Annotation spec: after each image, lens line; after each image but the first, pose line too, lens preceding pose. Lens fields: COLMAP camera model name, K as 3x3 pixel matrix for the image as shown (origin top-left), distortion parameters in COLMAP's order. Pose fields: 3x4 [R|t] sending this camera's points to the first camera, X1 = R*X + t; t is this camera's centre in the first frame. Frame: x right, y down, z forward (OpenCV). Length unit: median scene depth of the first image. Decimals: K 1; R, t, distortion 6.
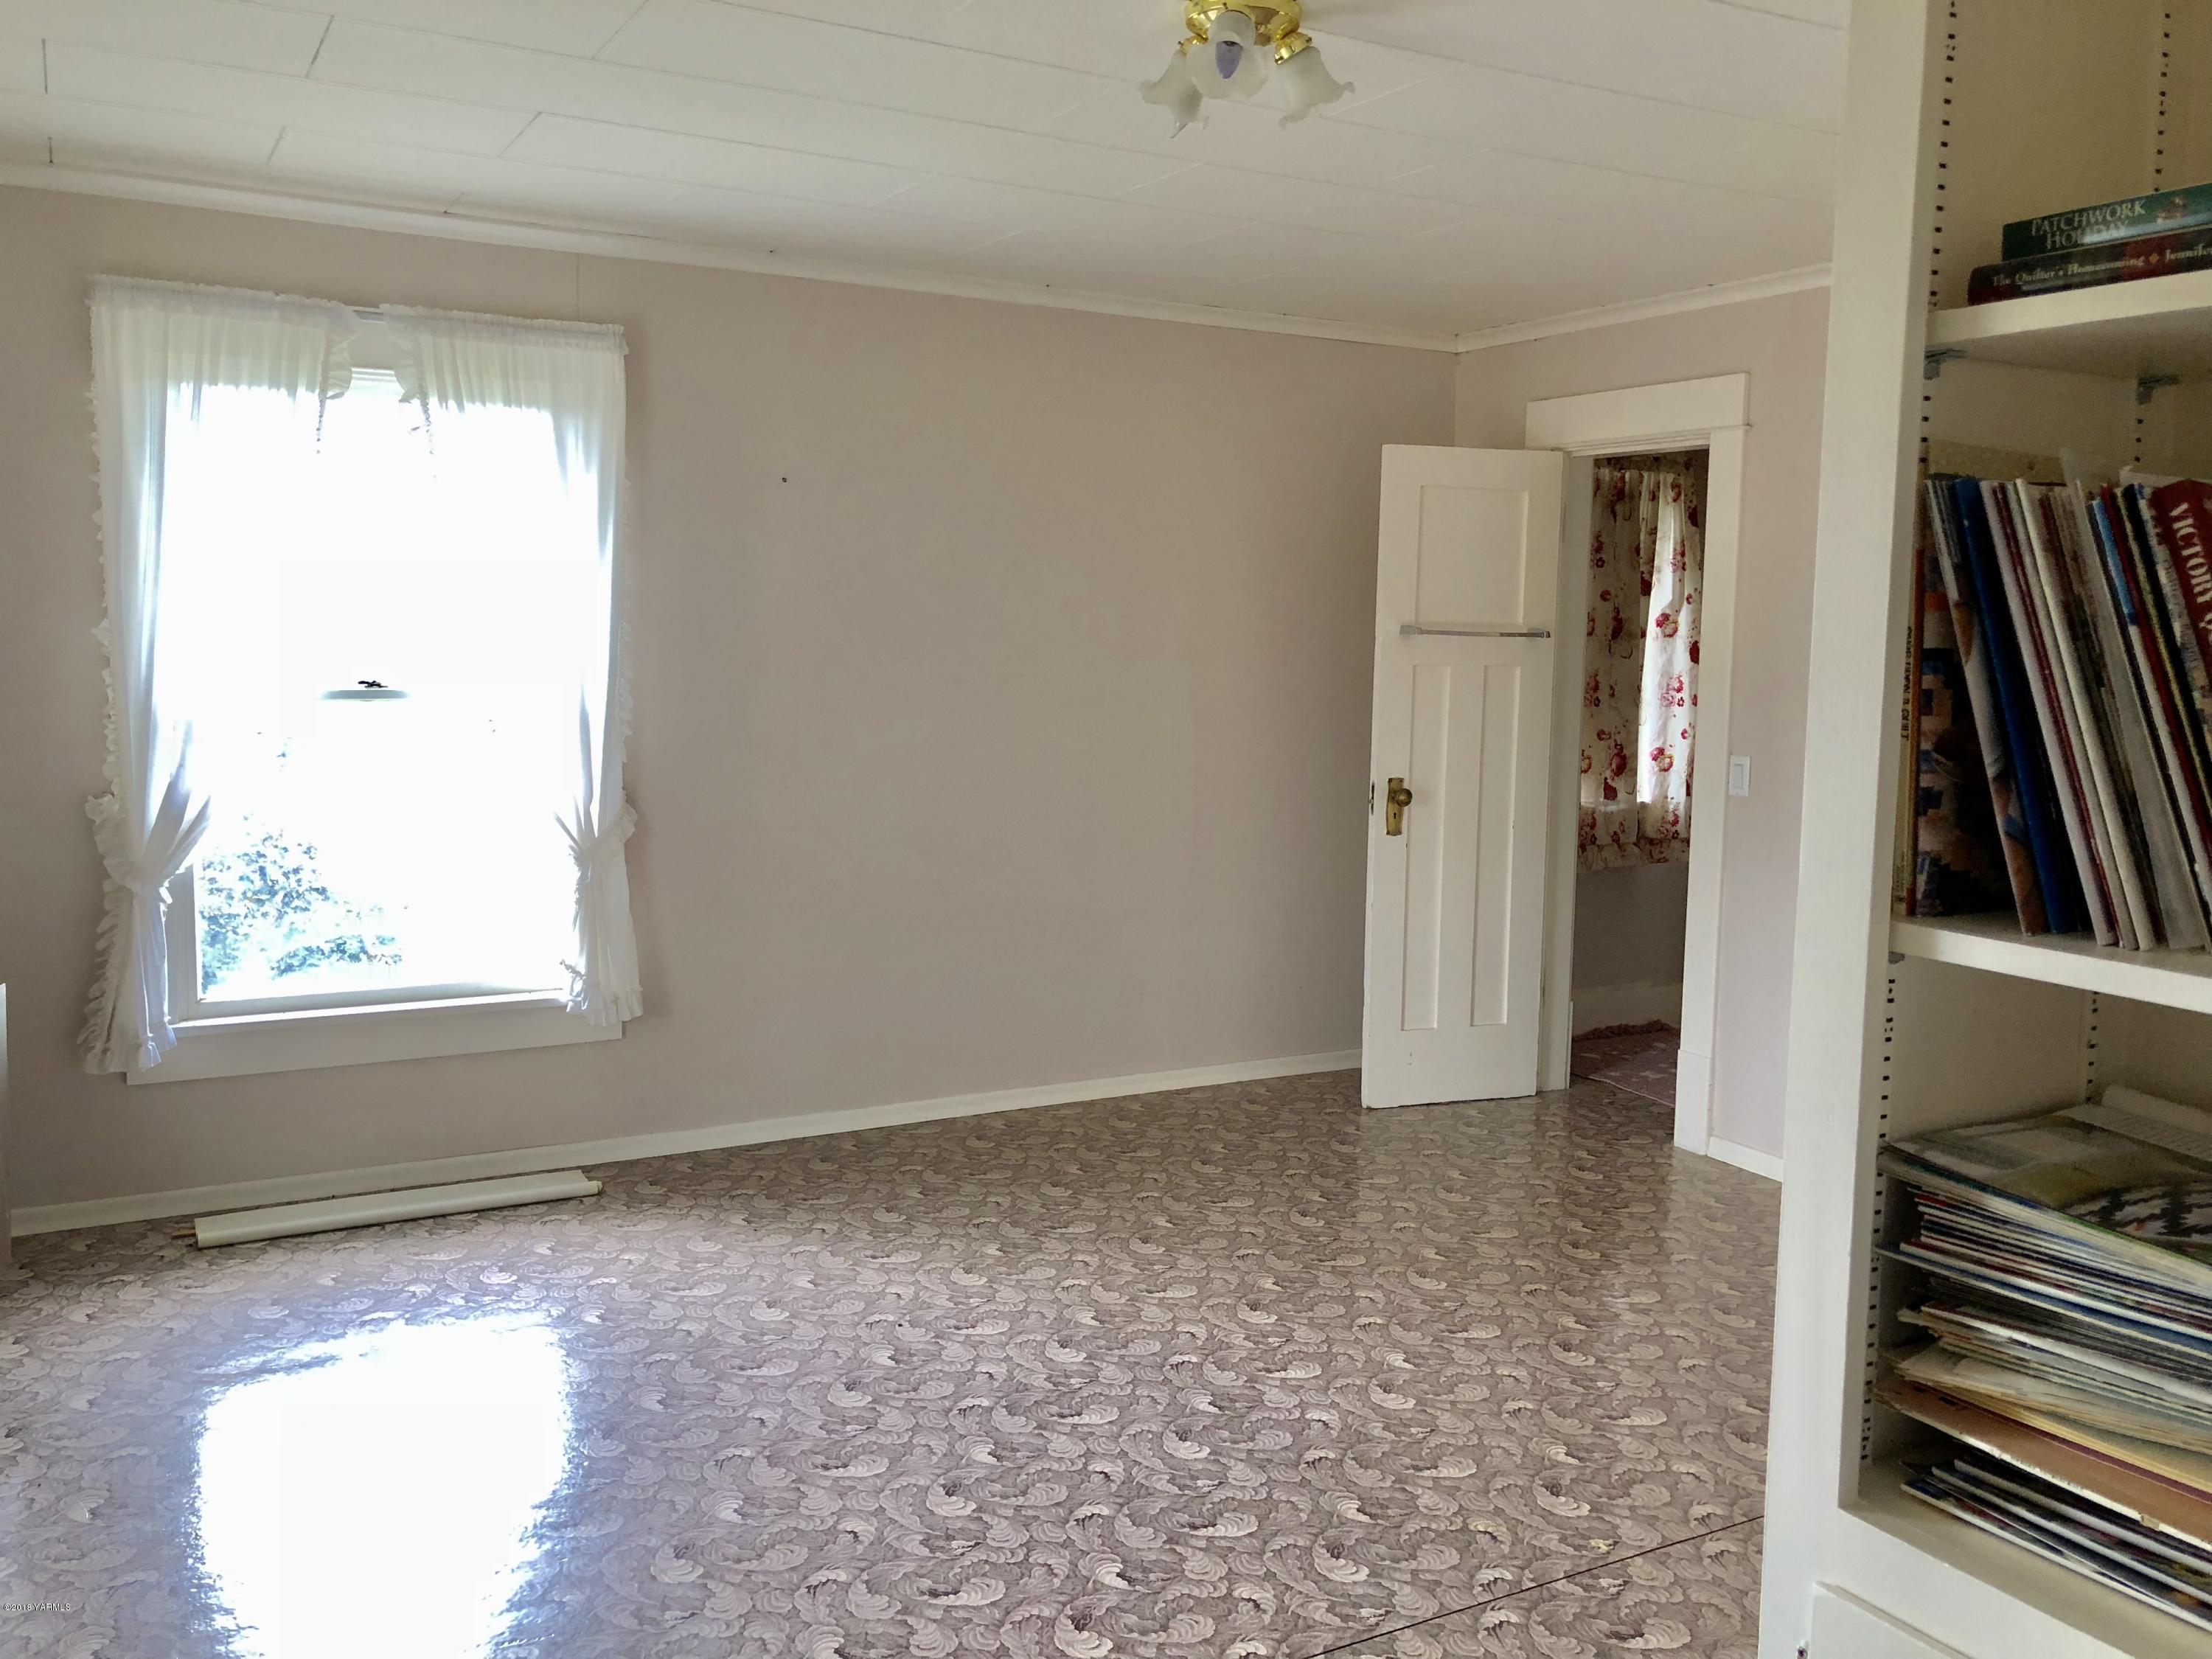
lens RADIAL K [[1847.1, 0, 1106.0], [0, 1847.1, 829.5], [0, 0, 1]] dist [0.041504, -0.000240]
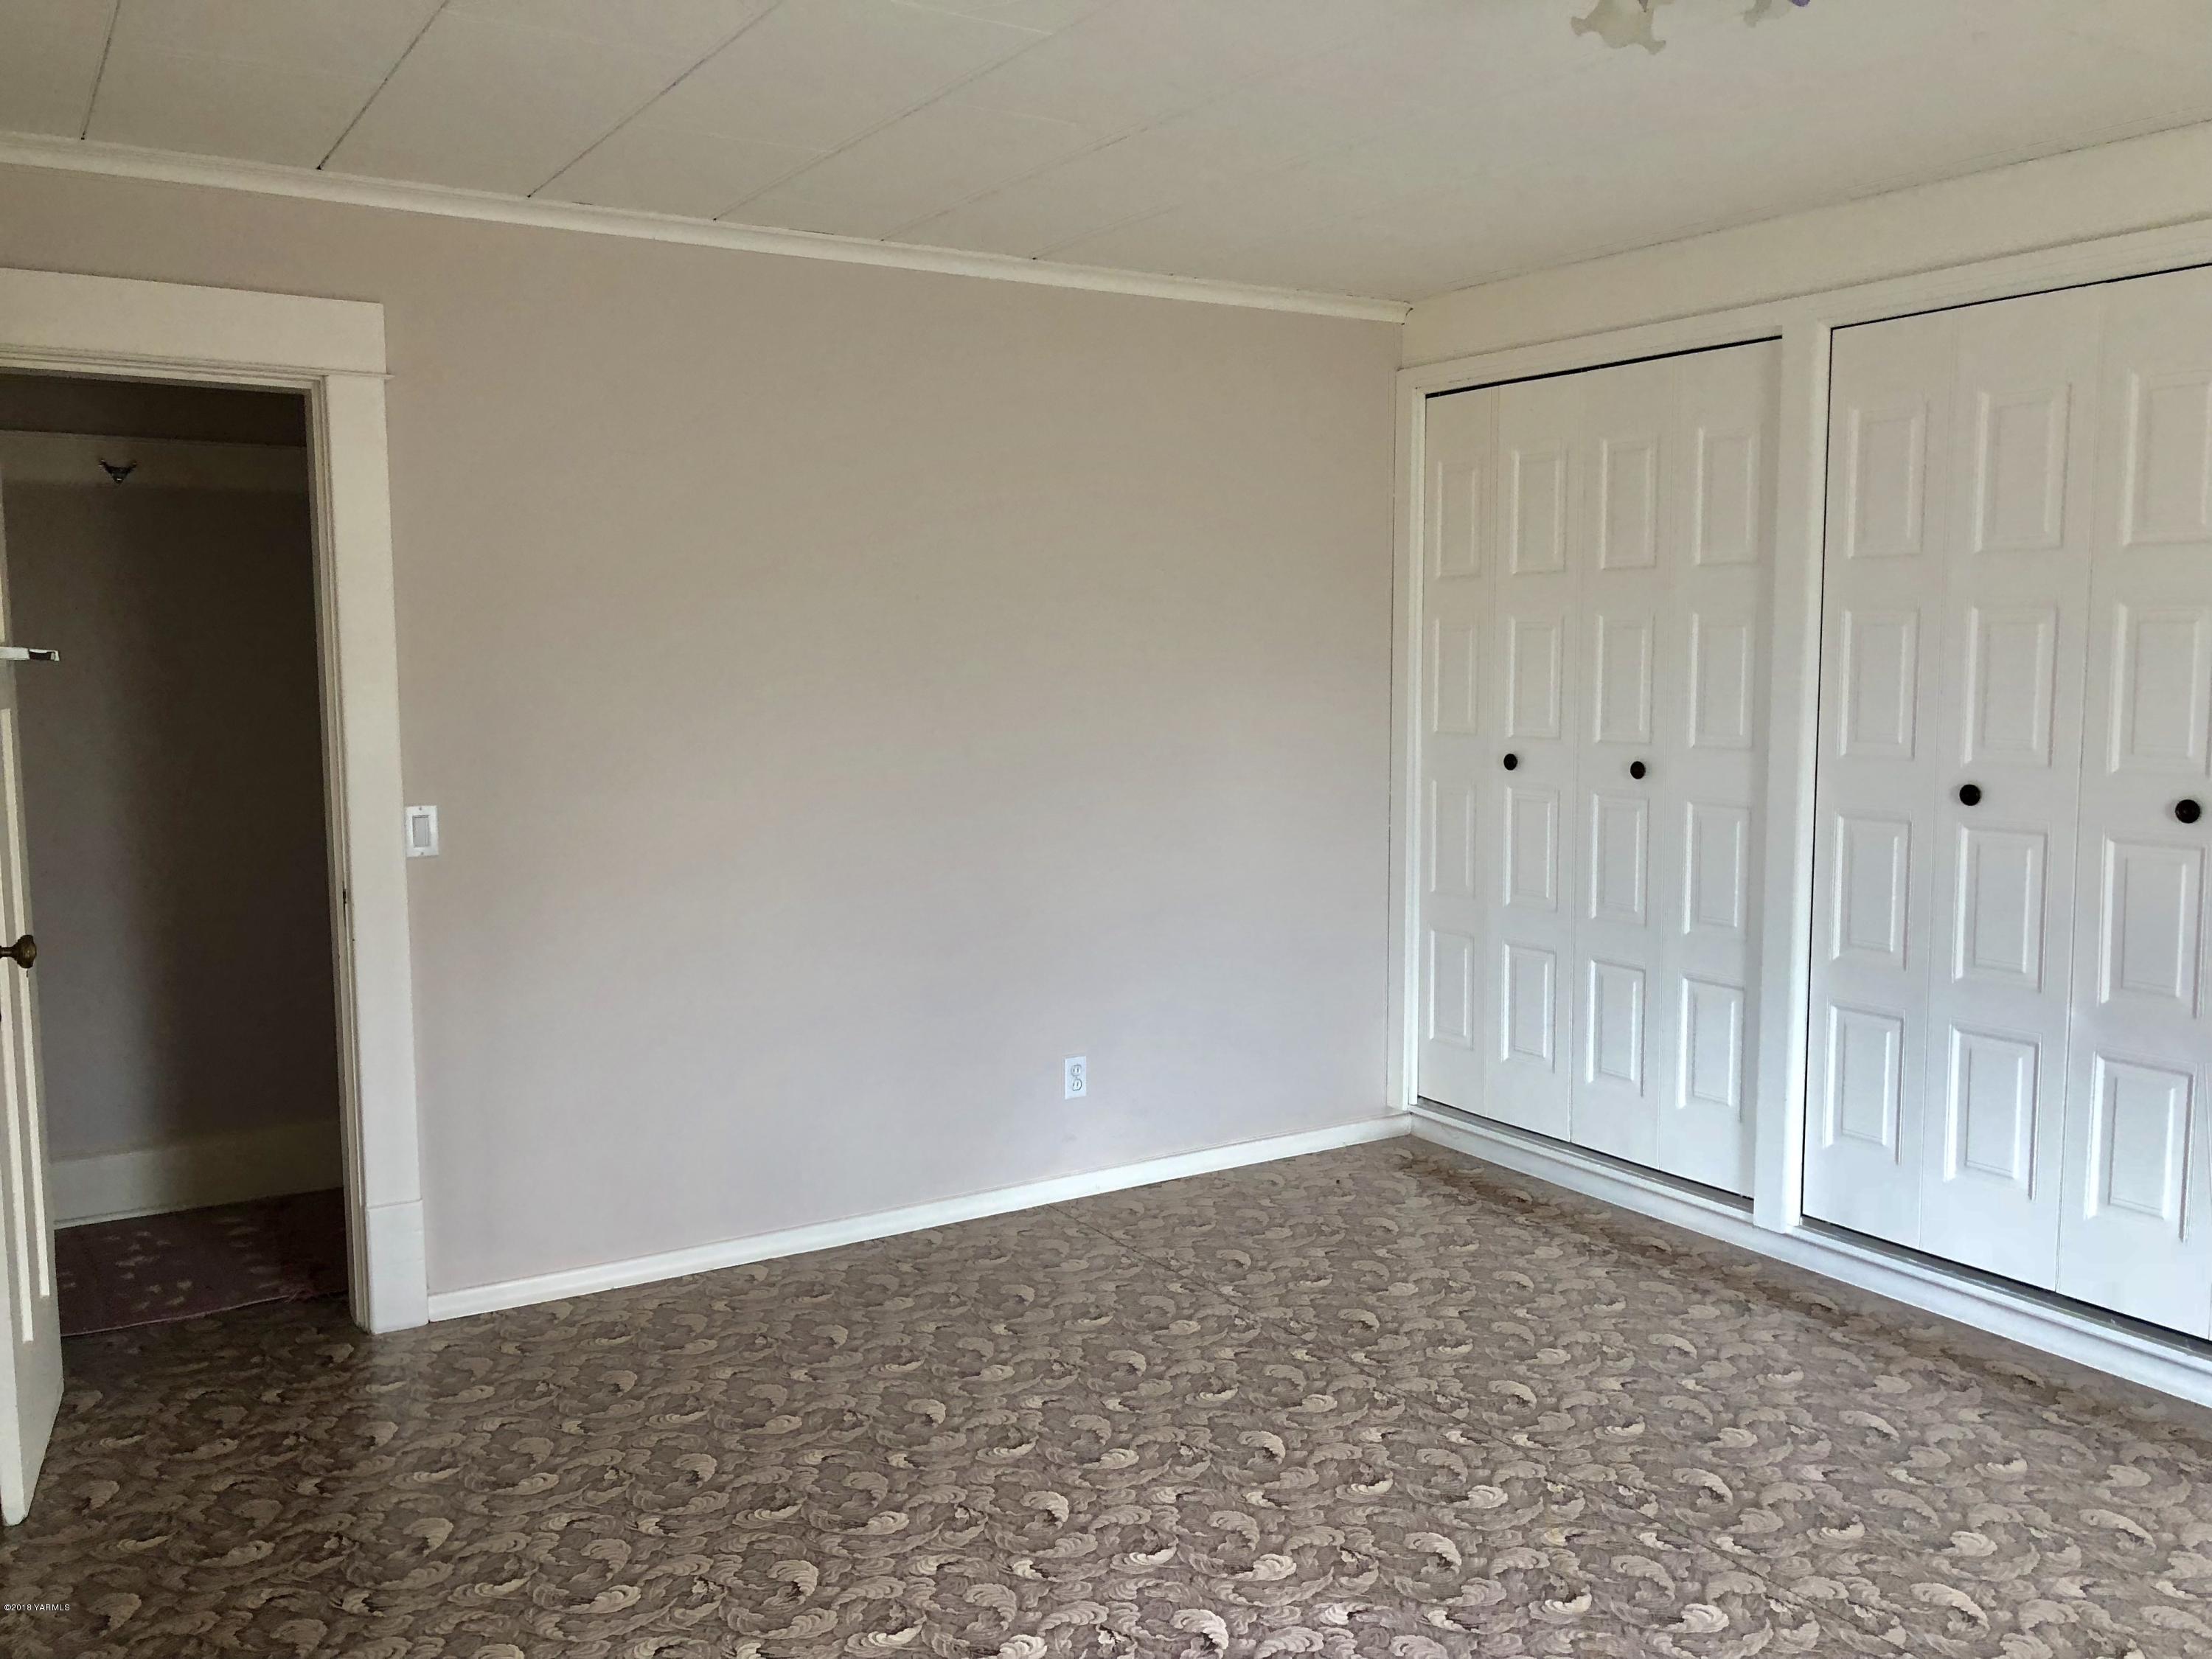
lens RADIAL K [[1847.1, 0, 1106.0], [0, 1847.1, 829.5], [0, 0, 1]] dist [0.041504, -0.000240]
pose [[-0.056493, -0.115126, 0.991743, -0.620220], [0.119206, 0.985446, 0.121185, -0.124903], [-0.991261, 0.125068, -0.041948, 1.057669]]
